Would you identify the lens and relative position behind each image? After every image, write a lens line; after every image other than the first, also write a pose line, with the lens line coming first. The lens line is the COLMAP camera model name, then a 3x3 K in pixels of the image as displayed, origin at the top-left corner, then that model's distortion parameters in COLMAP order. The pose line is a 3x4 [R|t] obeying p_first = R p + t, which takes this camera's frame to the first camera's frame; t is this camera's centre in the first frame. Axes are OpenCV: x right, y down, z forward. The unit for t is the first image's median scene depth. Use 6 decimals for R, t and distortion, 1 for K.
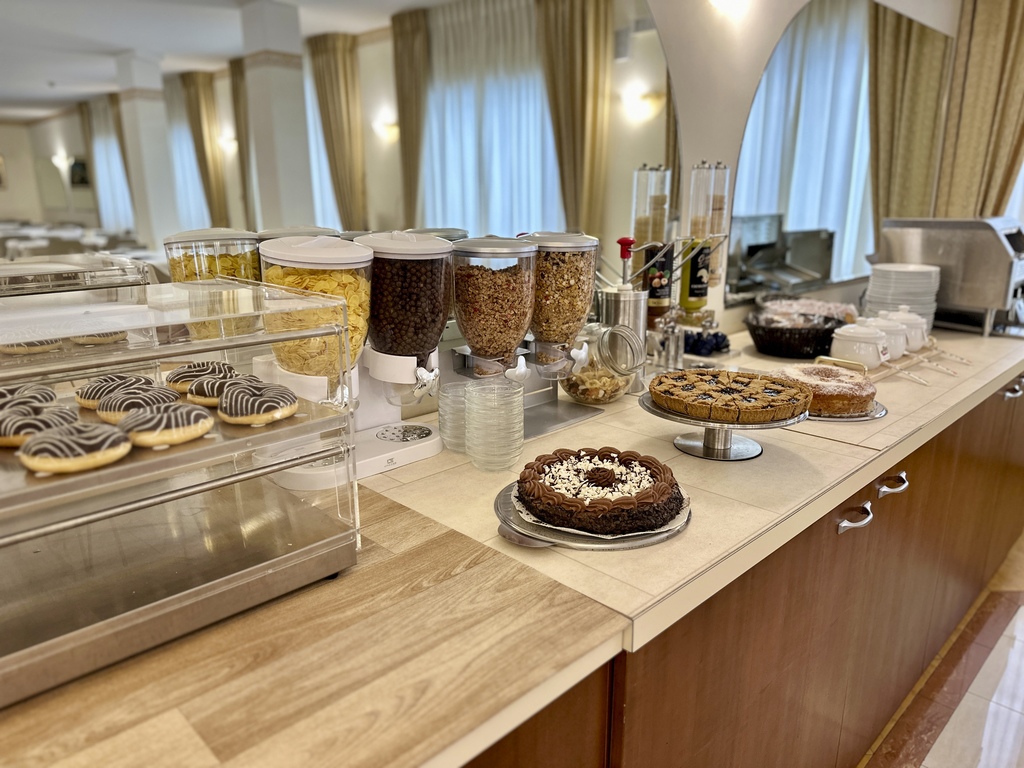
lens RADIAL K [[737.3, 0, 512.0], [0, 737.3, 384.0], [0, 0, 1]] dist [0.059775, -0.099704]
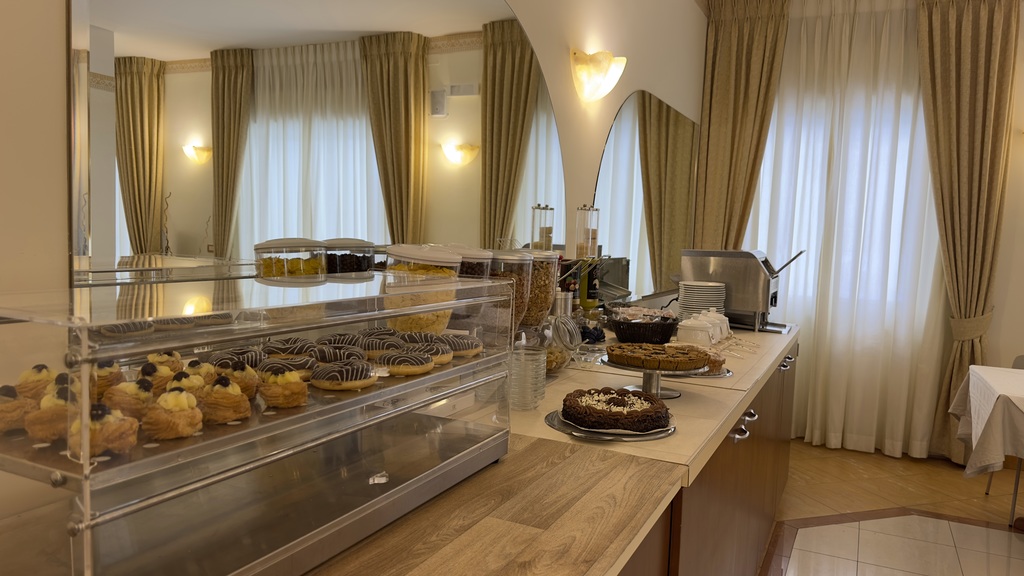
lens RADIAL K [[731.5, 0, 510.2], [0, 731.5, 277.1], [0, 0, 1]] dist [0.056001, -0.002610]
pose [[0.944637, 0.019479, 0.327539, -0.279773], [0.039044, 0.984471, -0.171151, 0.057222], [-0.325786, 0.174464, 0.929207, -0.185632]]
